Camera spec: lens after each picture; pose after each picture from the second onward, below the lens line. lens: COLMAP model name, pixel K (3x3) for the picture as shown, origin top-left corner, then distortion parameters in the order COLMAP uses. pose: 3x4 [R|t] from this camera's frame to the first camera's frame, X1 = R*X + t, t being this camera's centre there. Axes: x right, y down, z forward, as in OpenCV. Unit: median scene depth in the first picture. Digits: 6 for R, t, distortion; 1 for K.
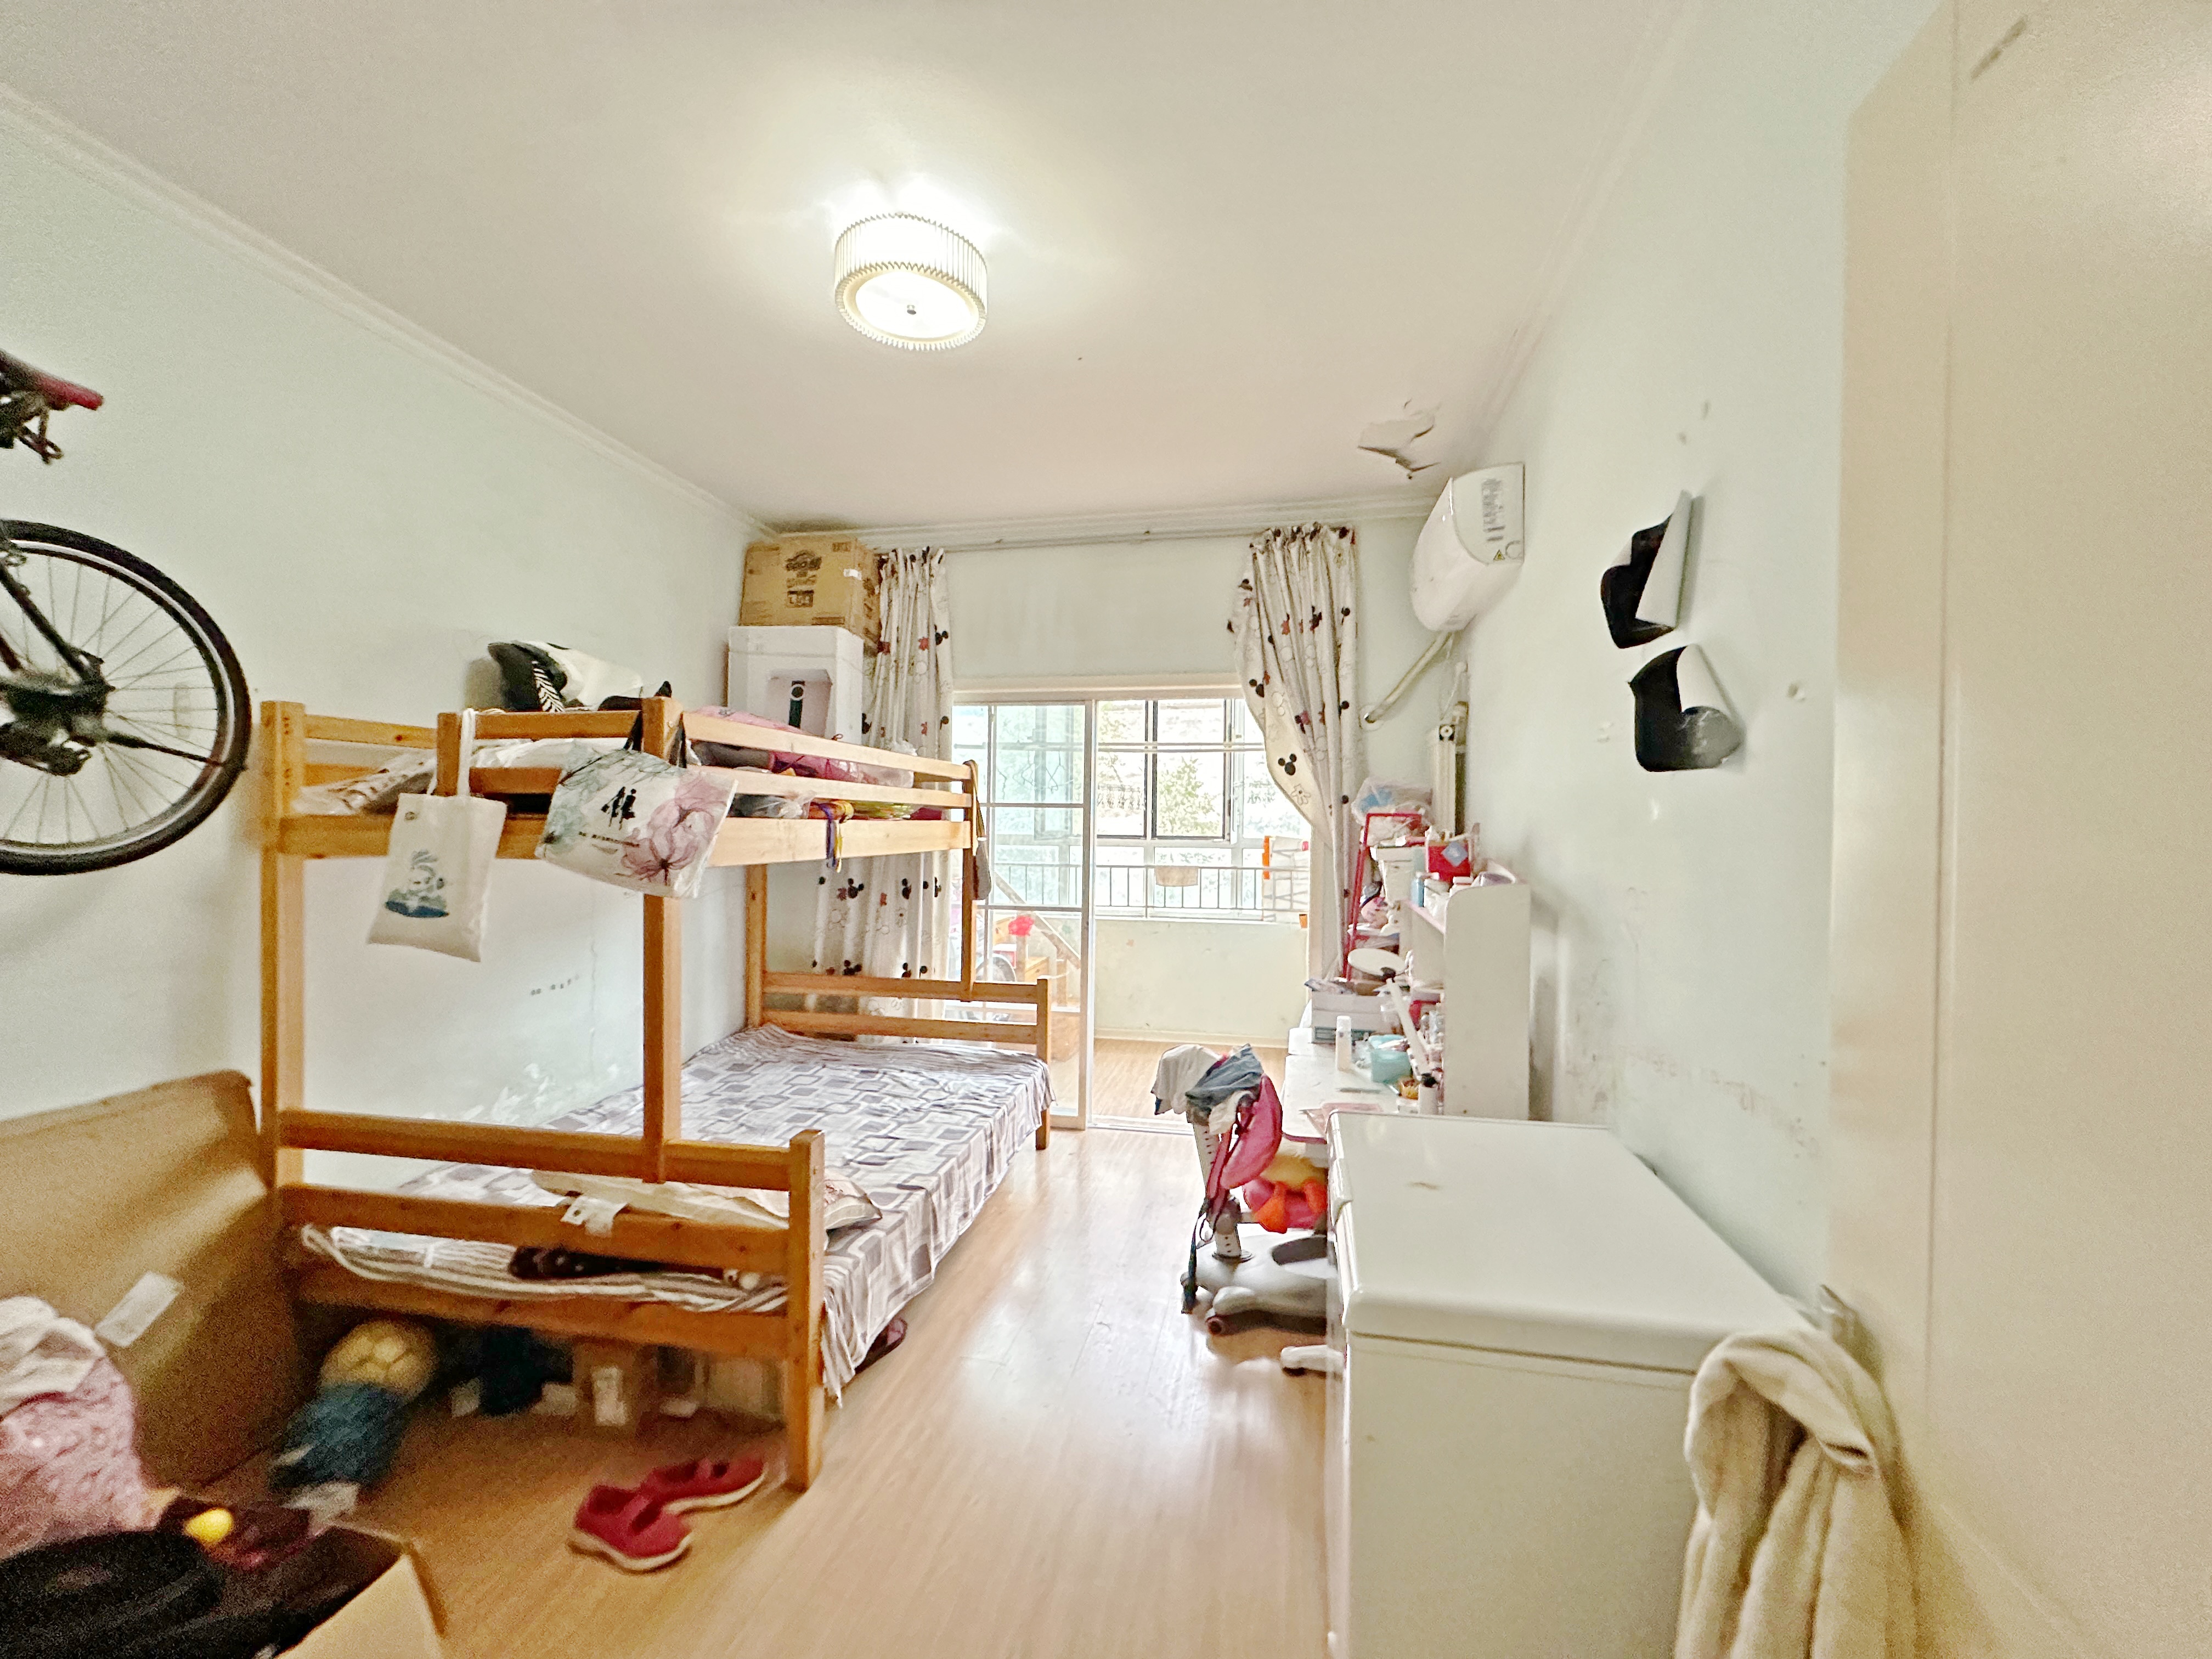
lens RADIAL K [[884.6, 0, 1103.2], [0, 884.6, 838.1], [0, 0, 1]] dist [-0.000015, 0.000000]
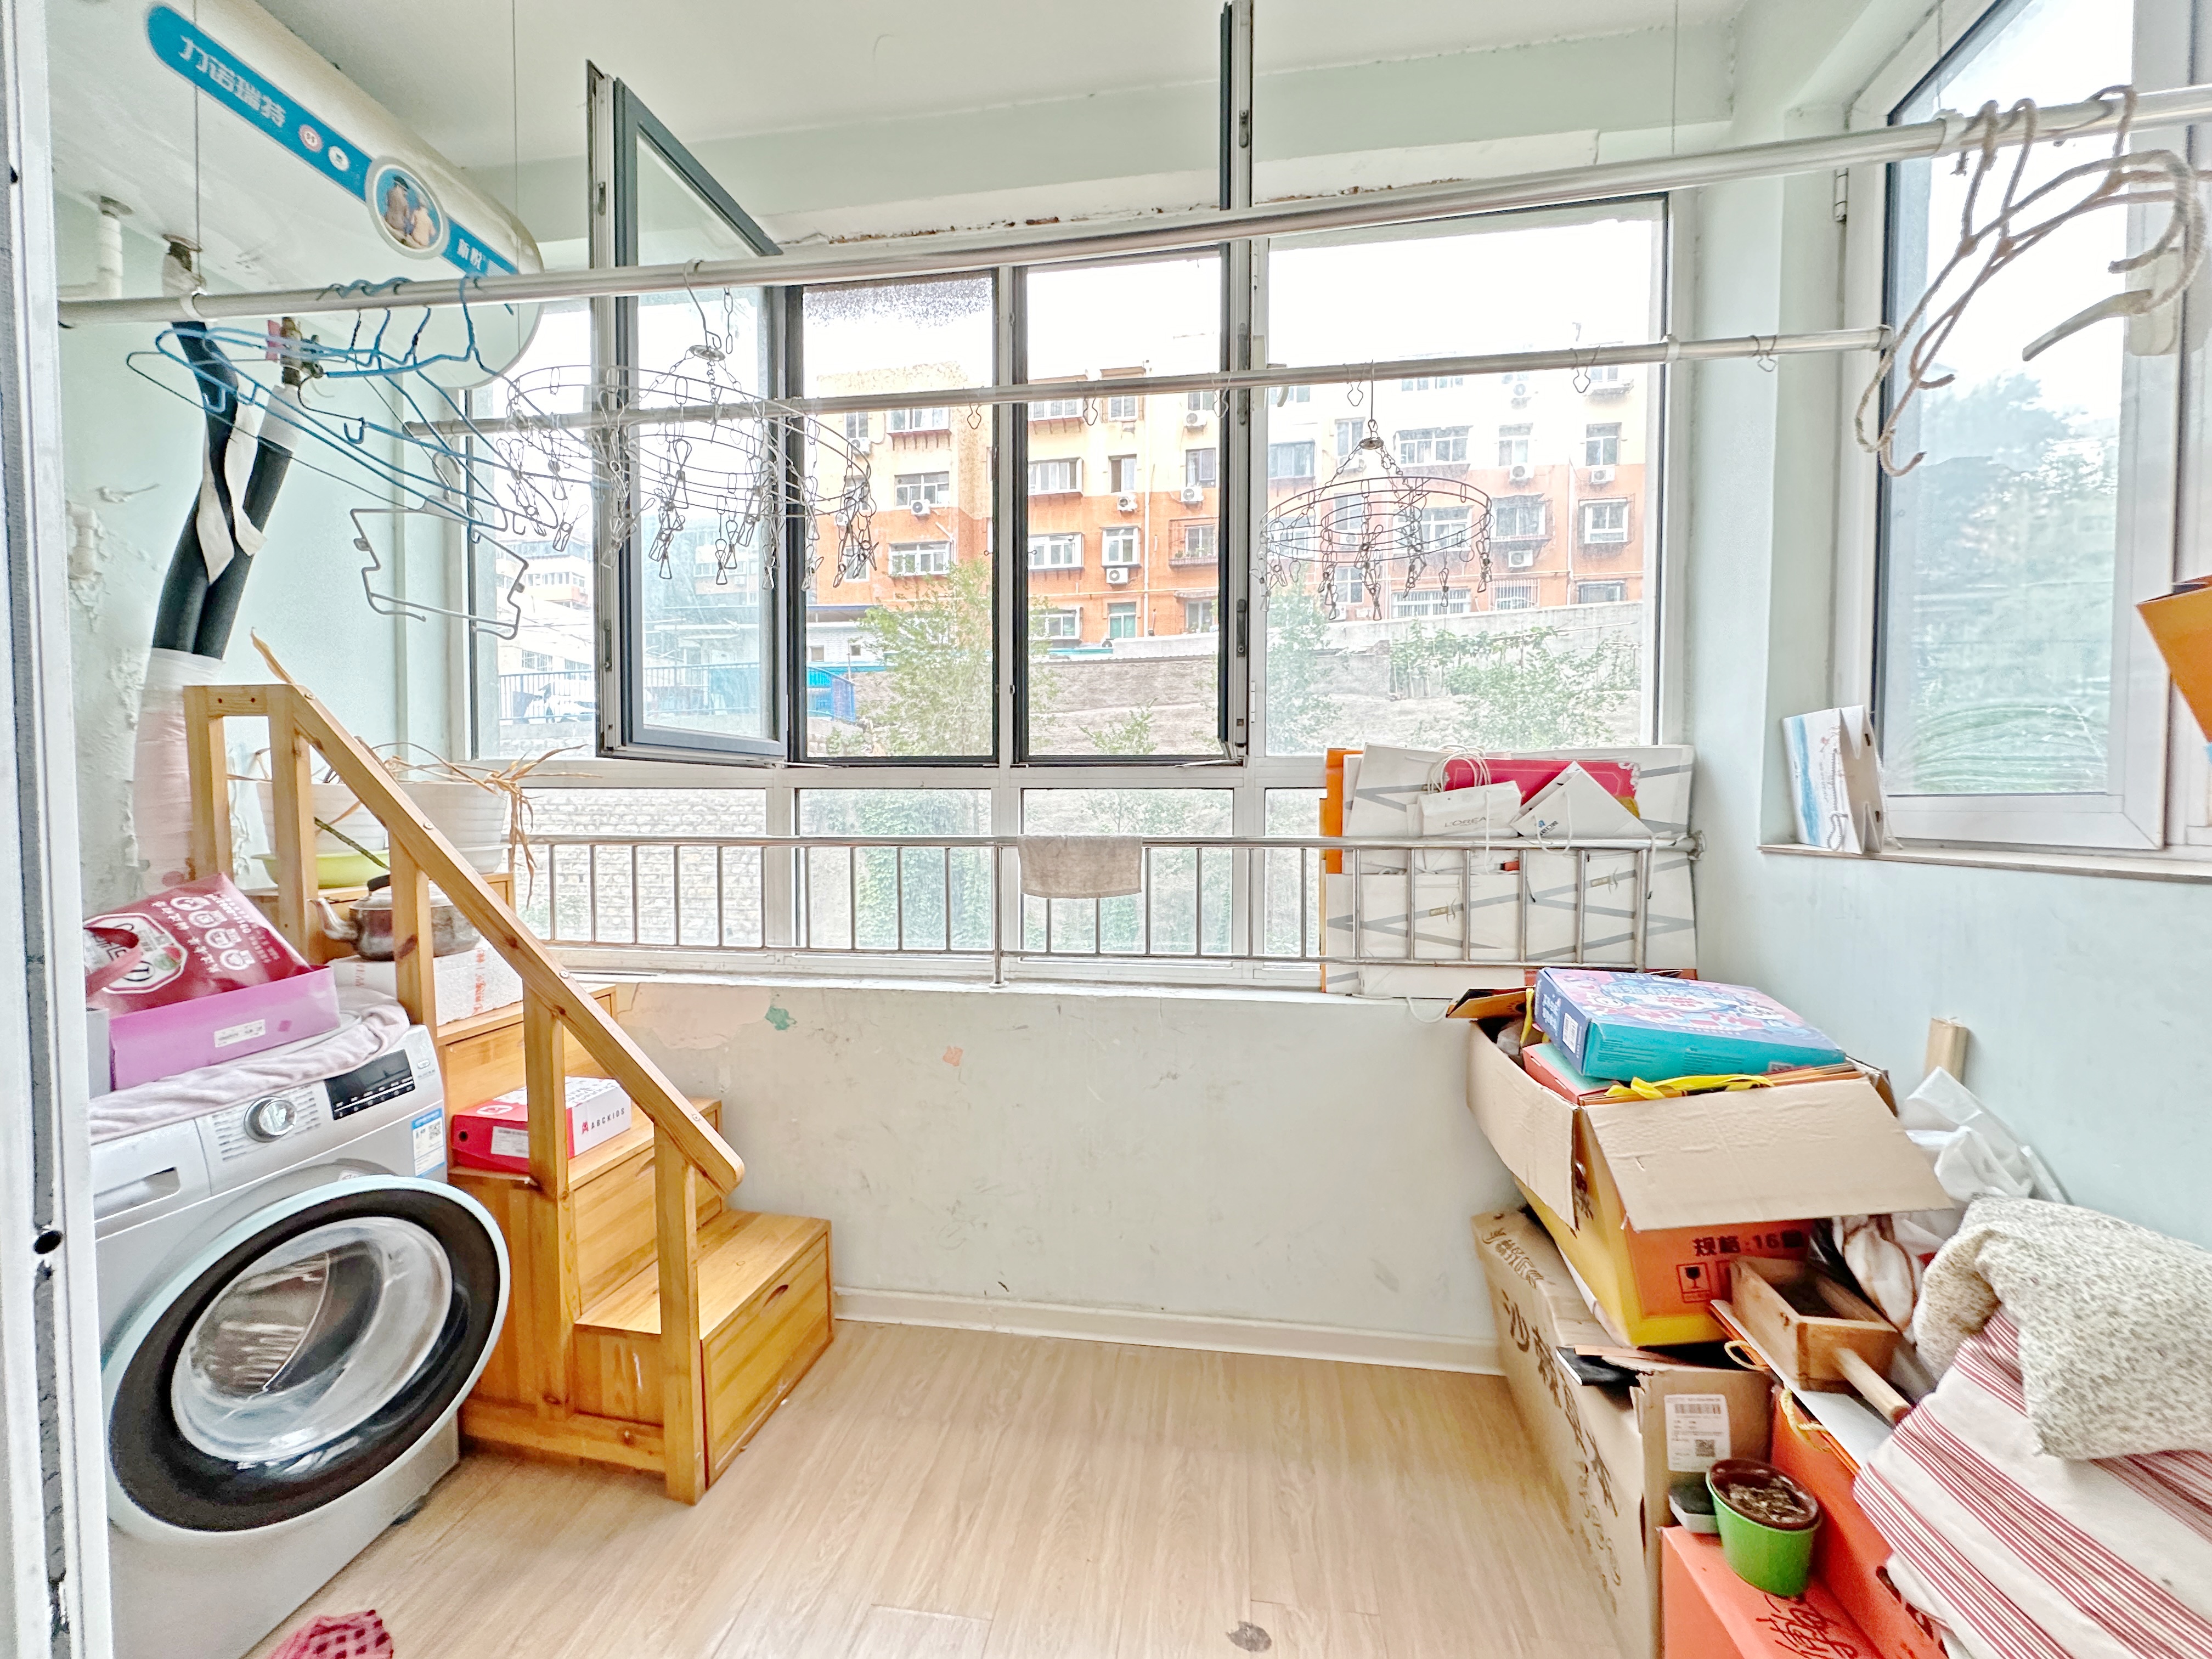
lens RADIAL K [[884.6, 0, 1101.9], [0, 884.6, 832.6], [0, 0, 1]] dist [-0.000015, 0.000000]
pose [[0.999538, -0.014349, 0.026794, 0.082516], [0.013507, 0.999417, 0.031341, 0.017872], [-0.027228, -0.030965, 0.999150, 0.648612]]
